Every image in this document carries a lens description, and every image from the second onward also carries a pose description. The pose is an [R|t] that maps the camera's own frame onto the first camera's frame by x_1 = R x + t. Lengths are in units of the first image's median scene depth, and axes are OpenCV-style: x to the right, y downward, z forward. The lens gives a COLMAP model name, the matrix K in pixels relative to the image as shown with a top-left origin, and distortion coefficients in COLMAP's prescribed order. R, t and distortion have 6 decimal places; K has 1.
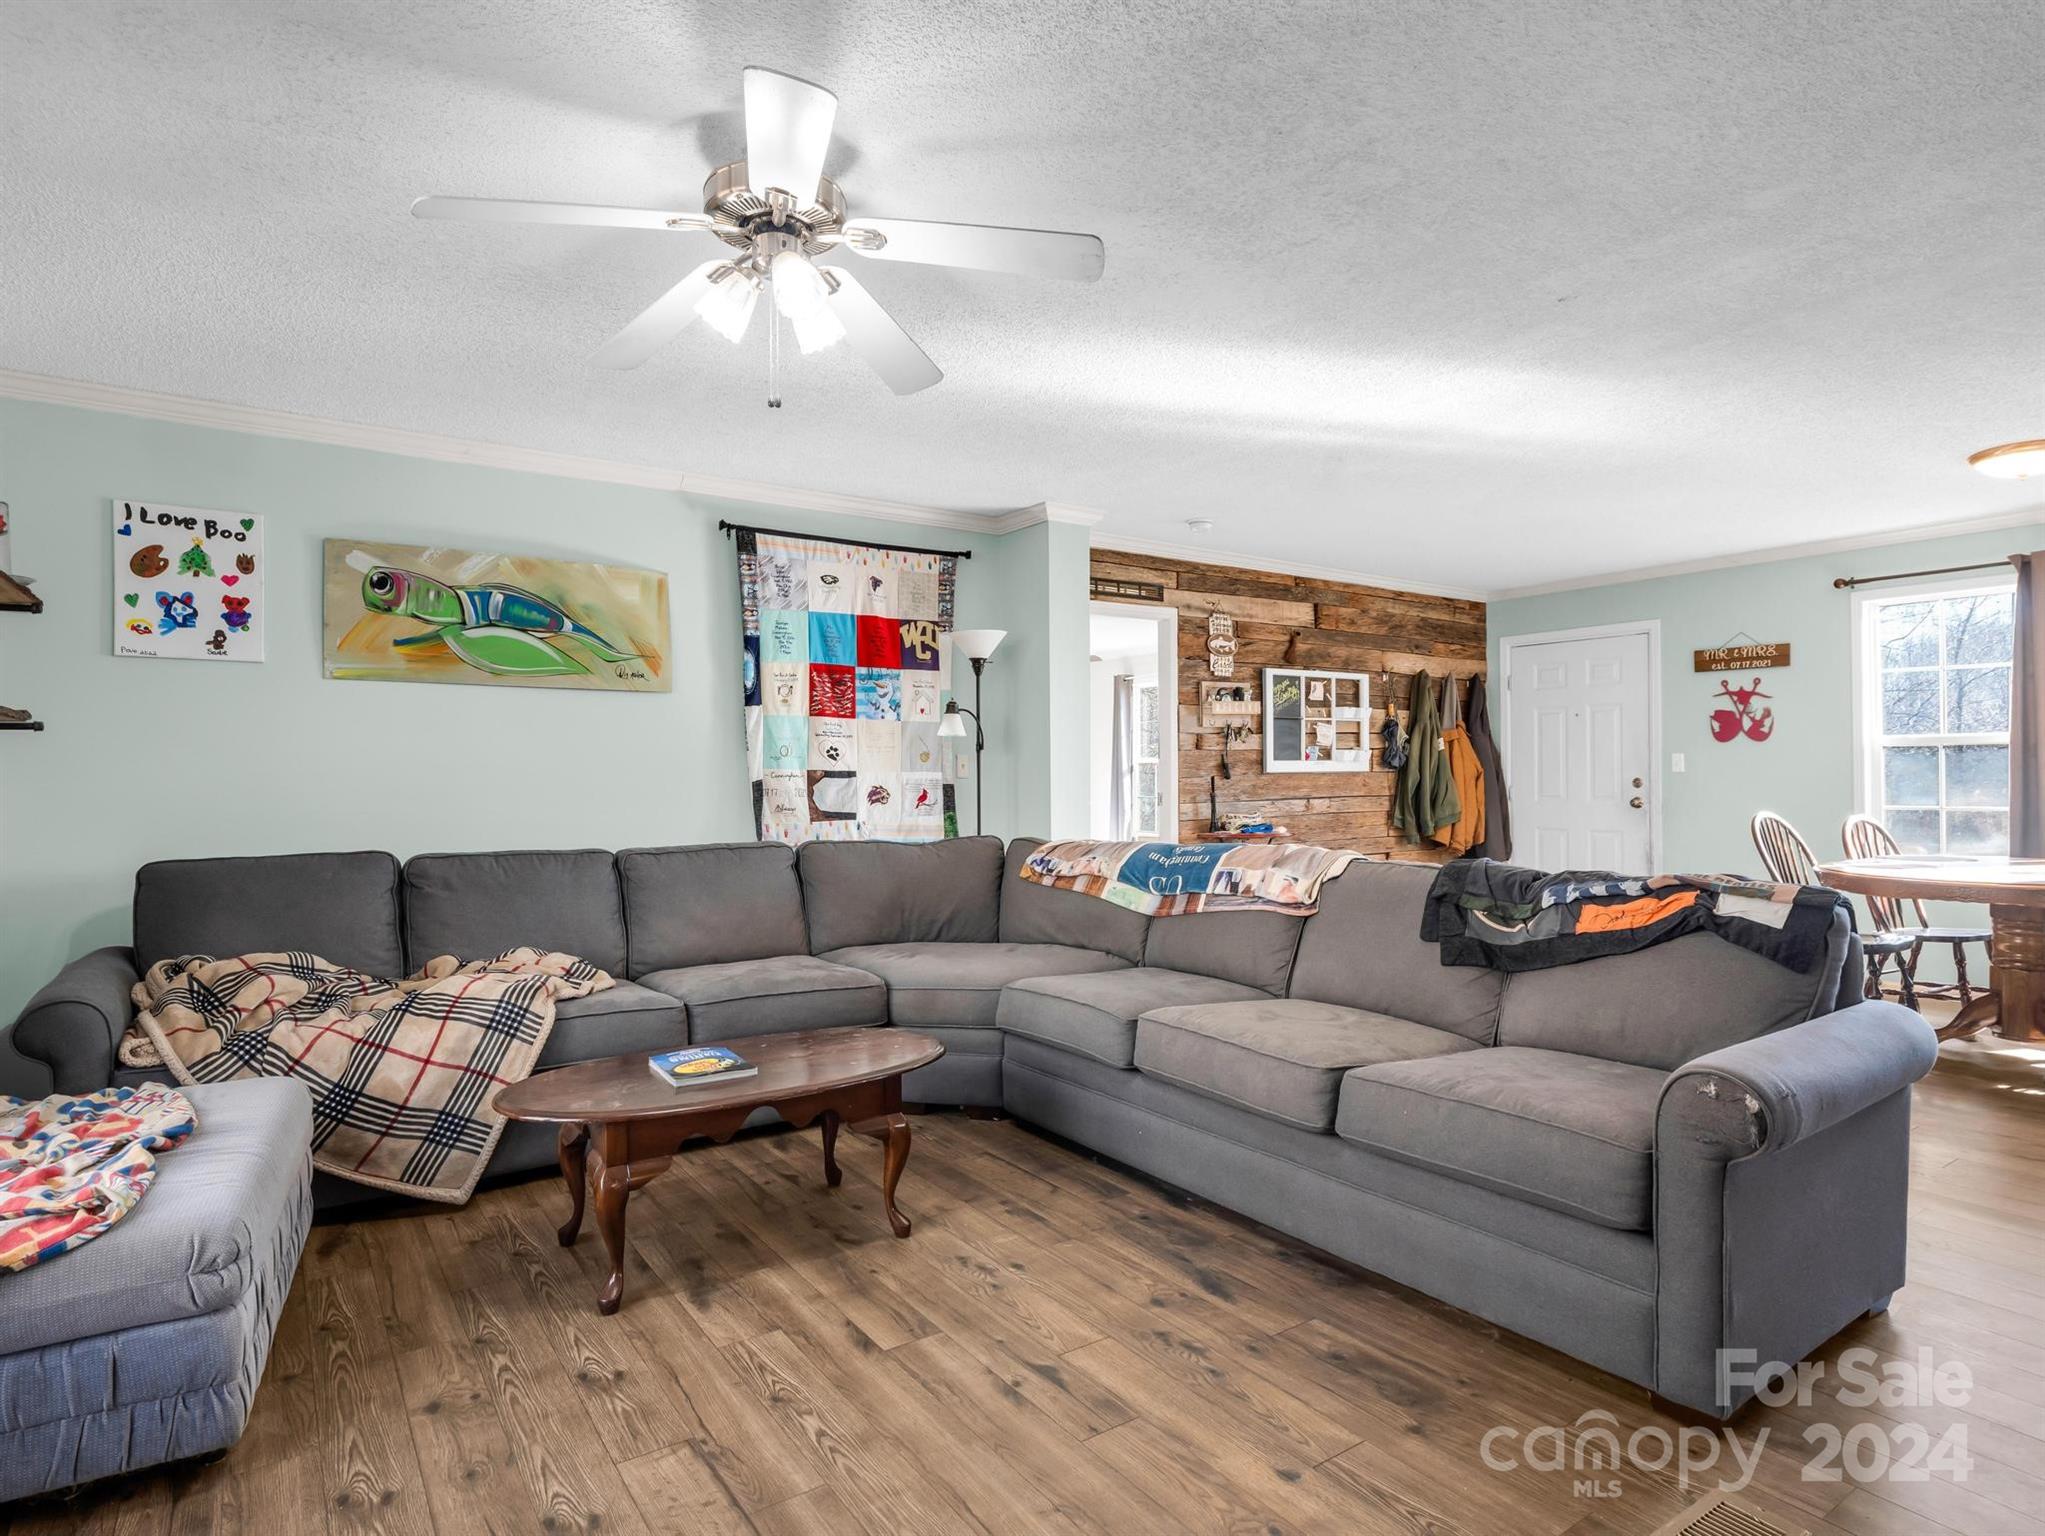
lens RADIAL K [[1113.9, 0, 1002.0], [0, 1113.9, 755.0], [0, 0, 1]] dist [-0.005413, -0.004717]
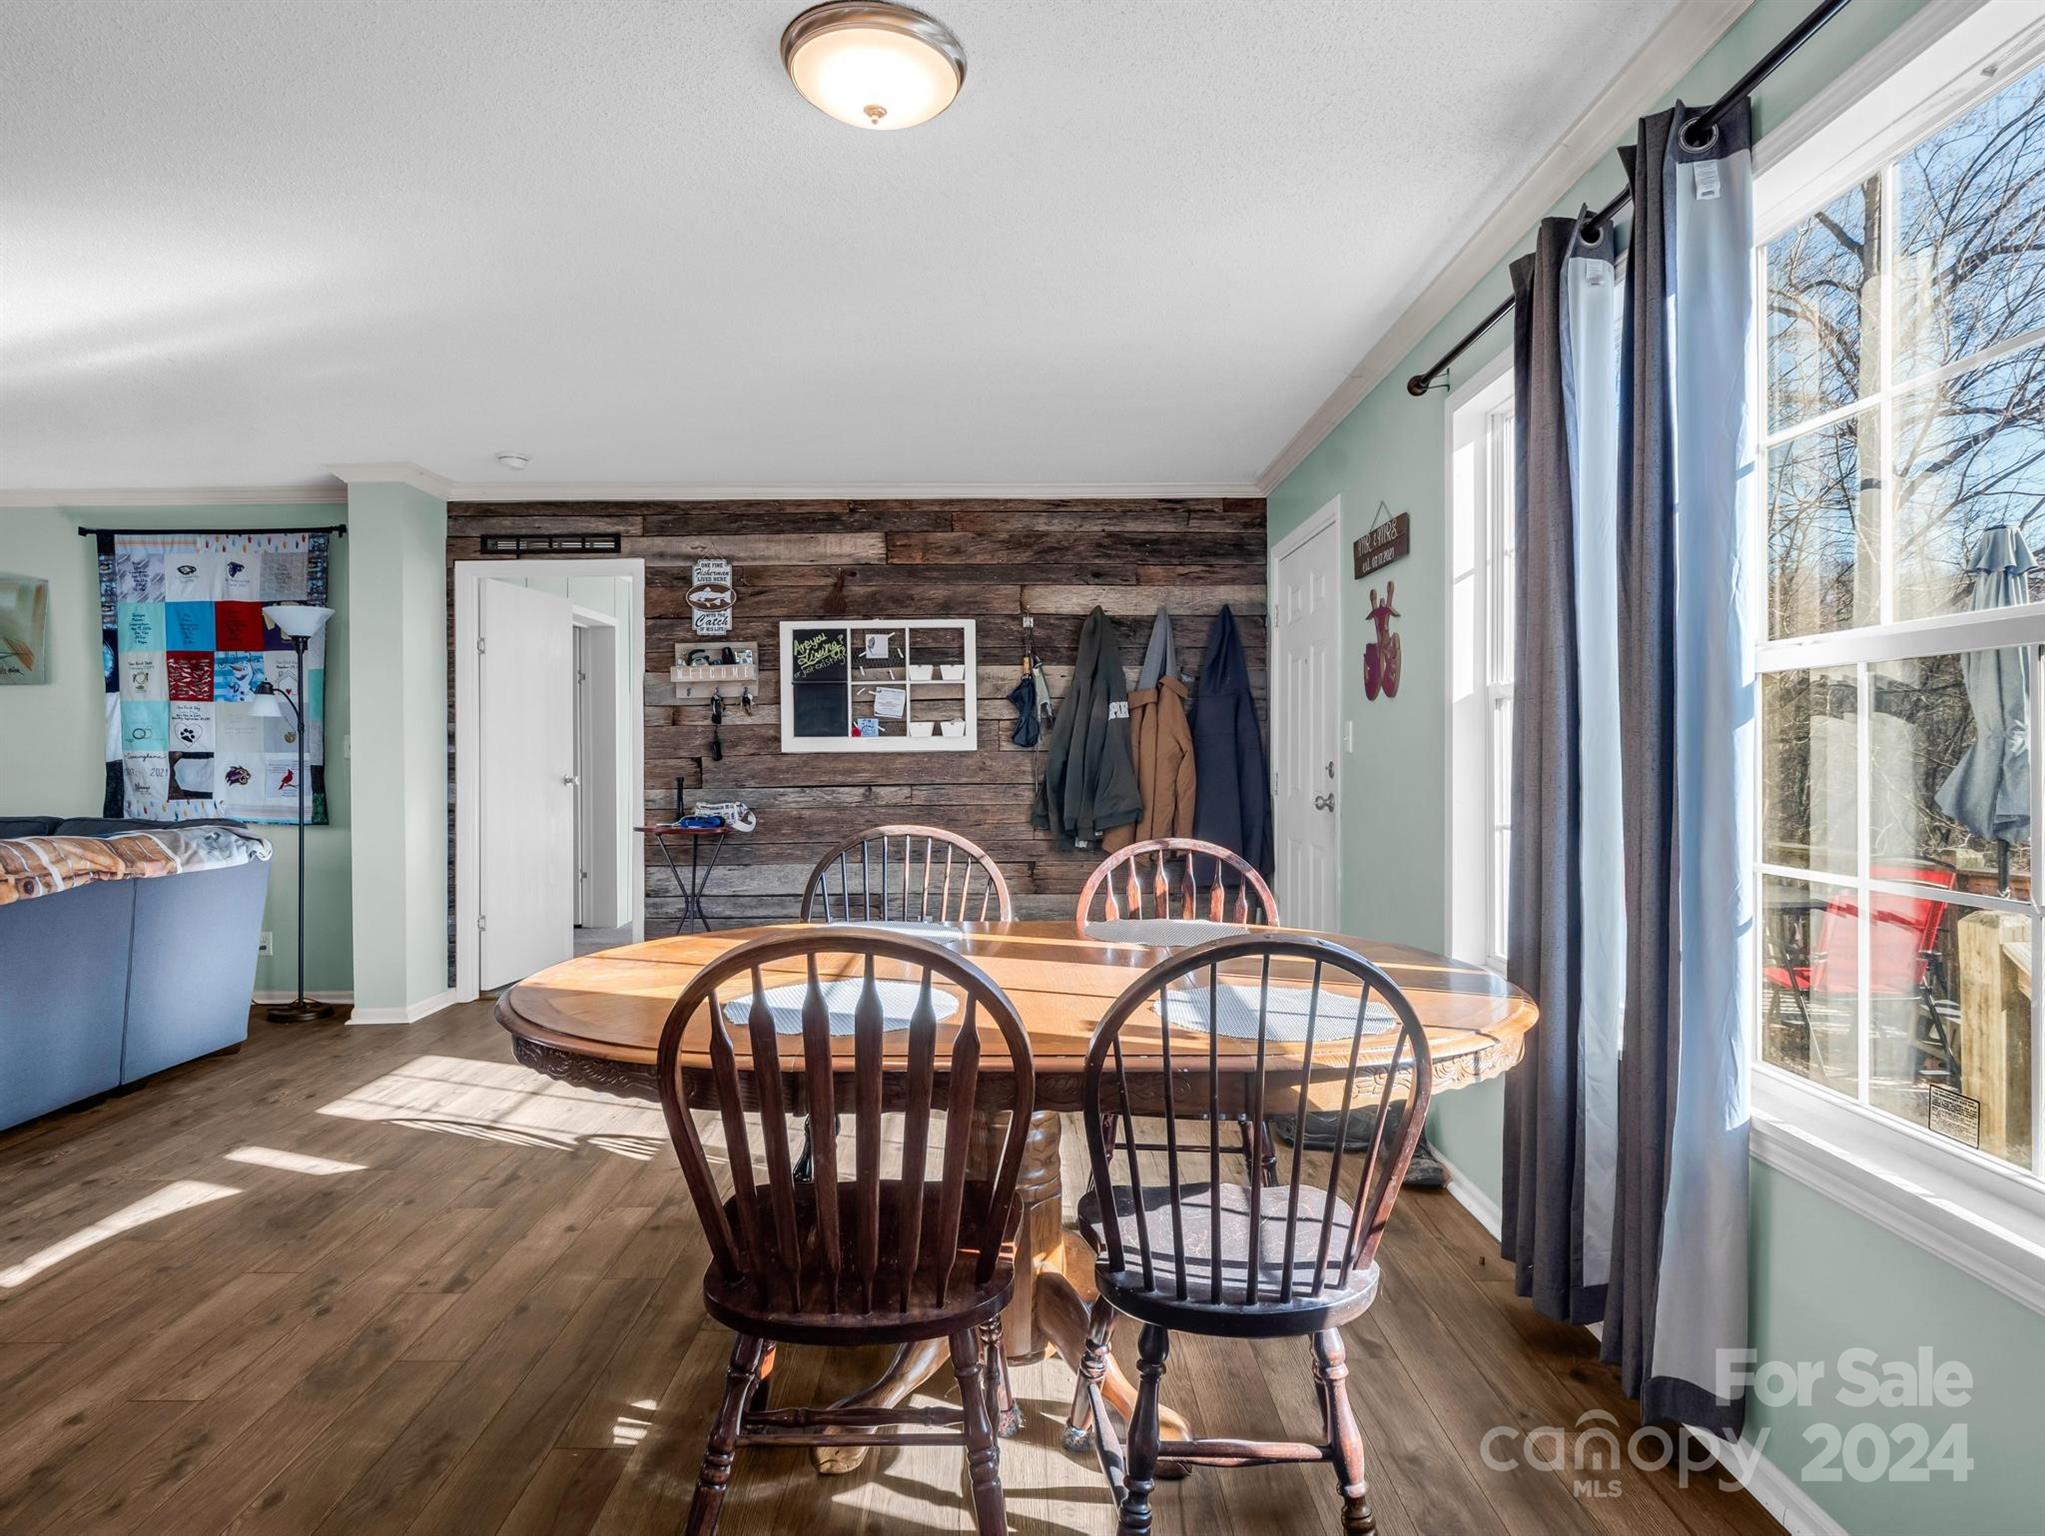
lens RADIAL K [[1113.9, 0, 1024.5], [0, 1113.9, 760.8], [0, 0, 1]] dist [-0.005413, -0.004717]
pose [[0.830941, 0.004837, -0.556339, 1.075195], [0.010635, 0.999641, 0.024574, 0.005034], [0.556259, -0.026336, 0.830592, 0.562015]]
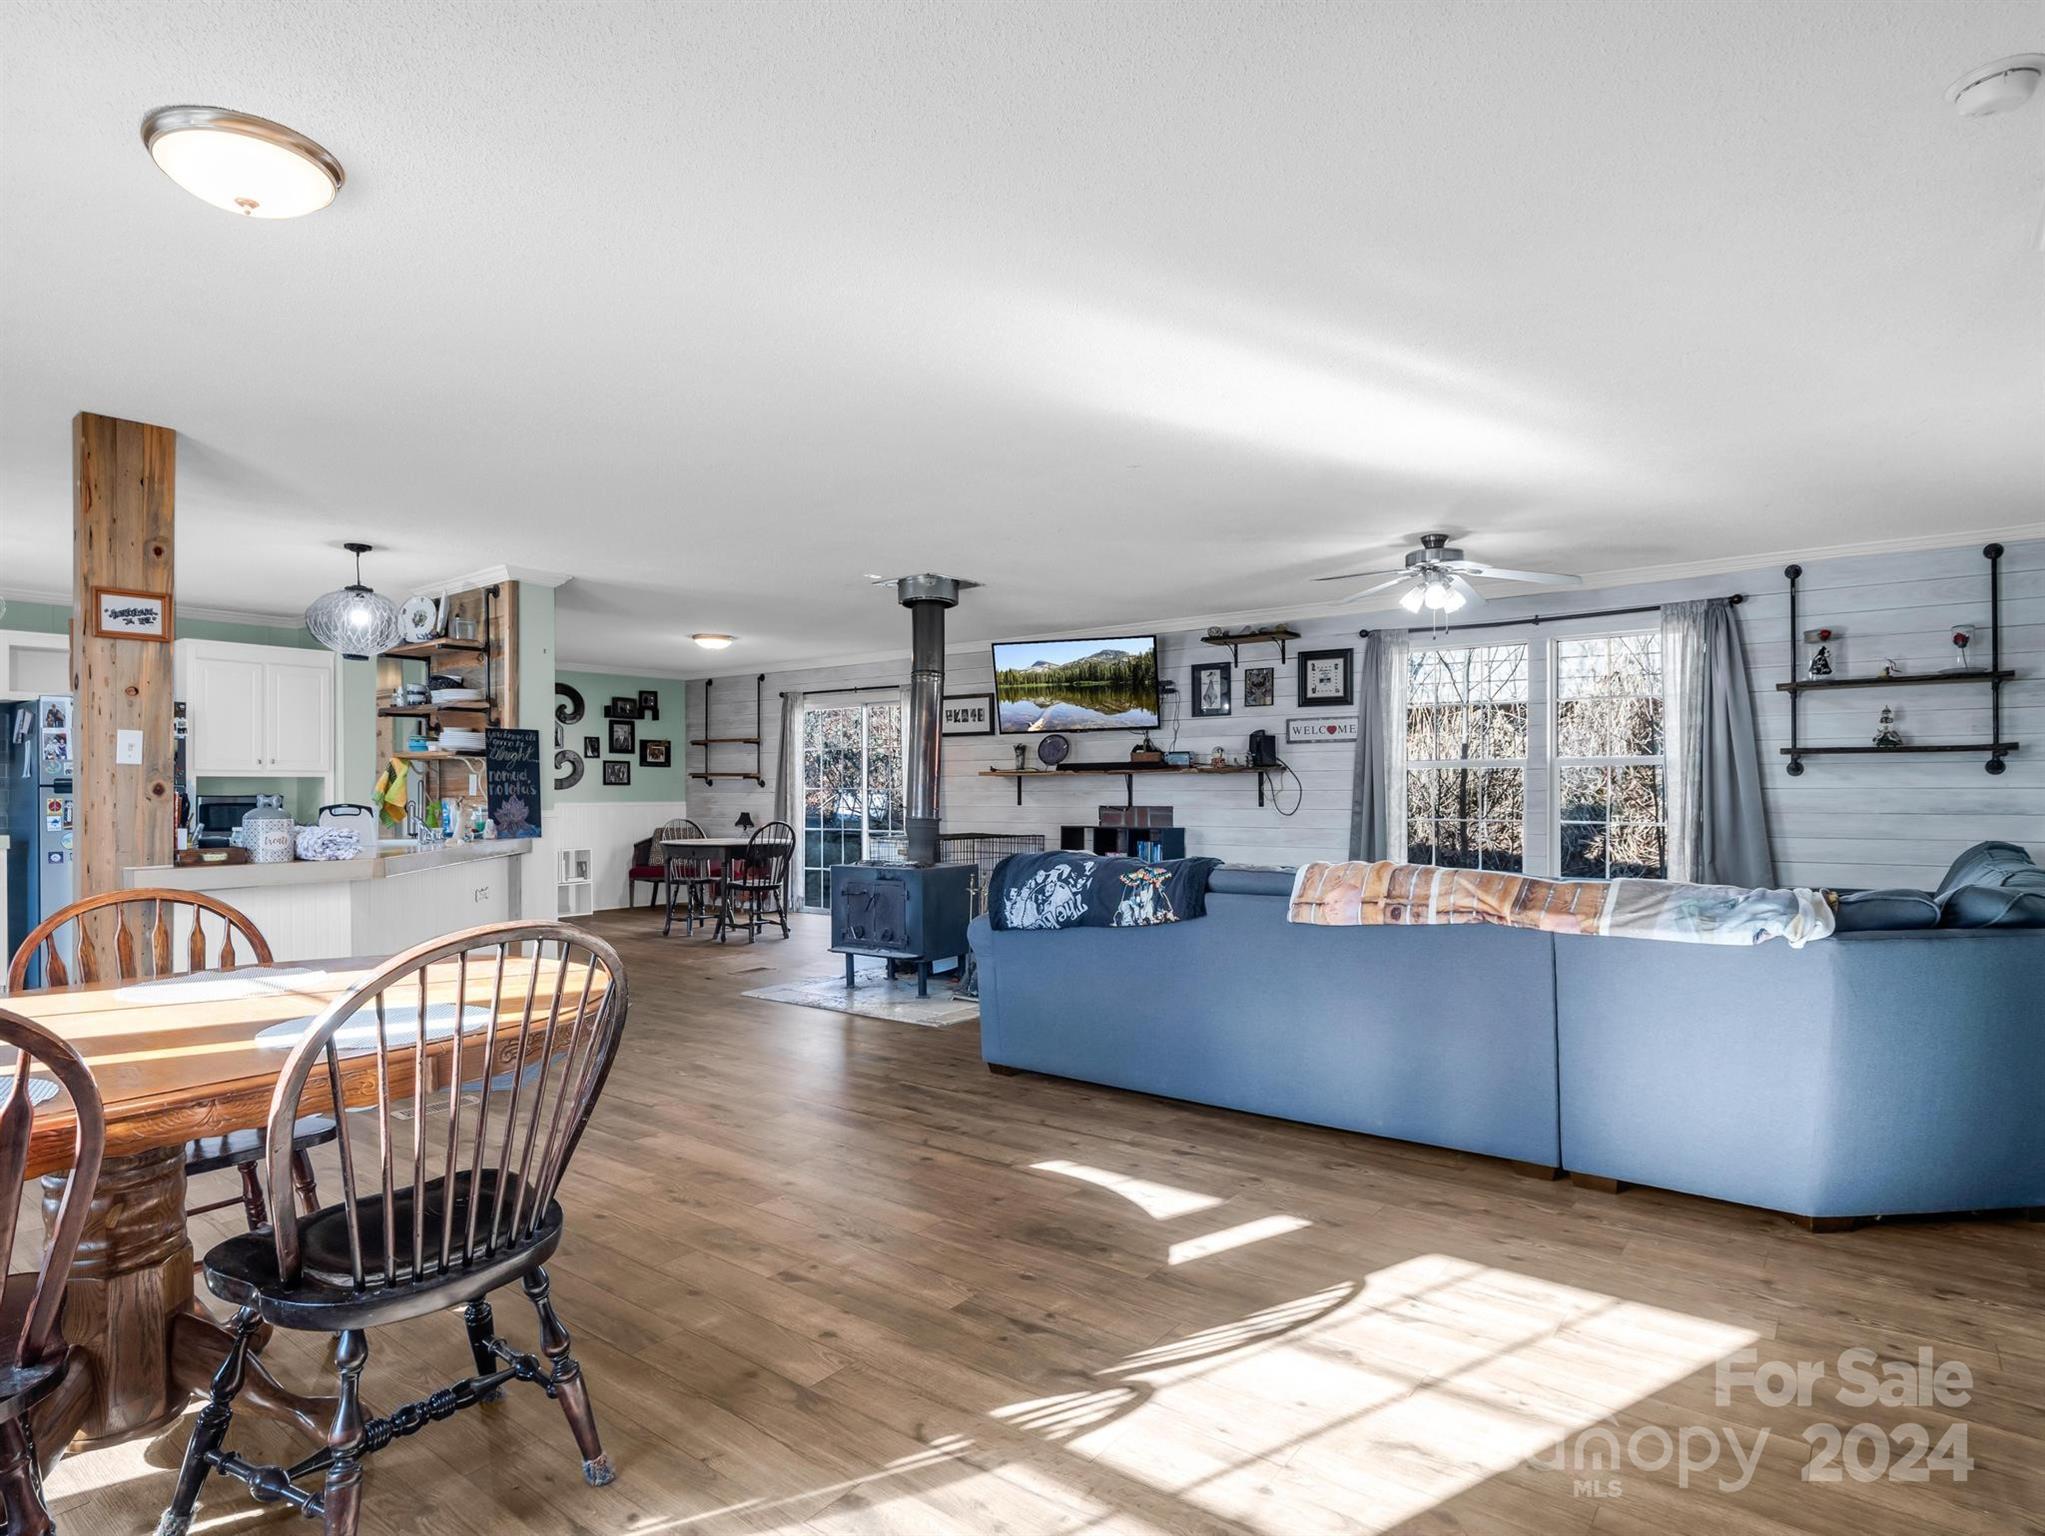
lens RADIAL K [[1113.9, 0, 998.8], [0, 1113.9, 798.8], [0, 0, 1]] dist [-0.005413, -0.004717]
pose [[-0.955222, 0.010992, -0.295687, 0.653359], [0.013841, 0.999876, -0.007543, 0.021013], [0.295567, -0.011298, -0.955255, 1.369812]]
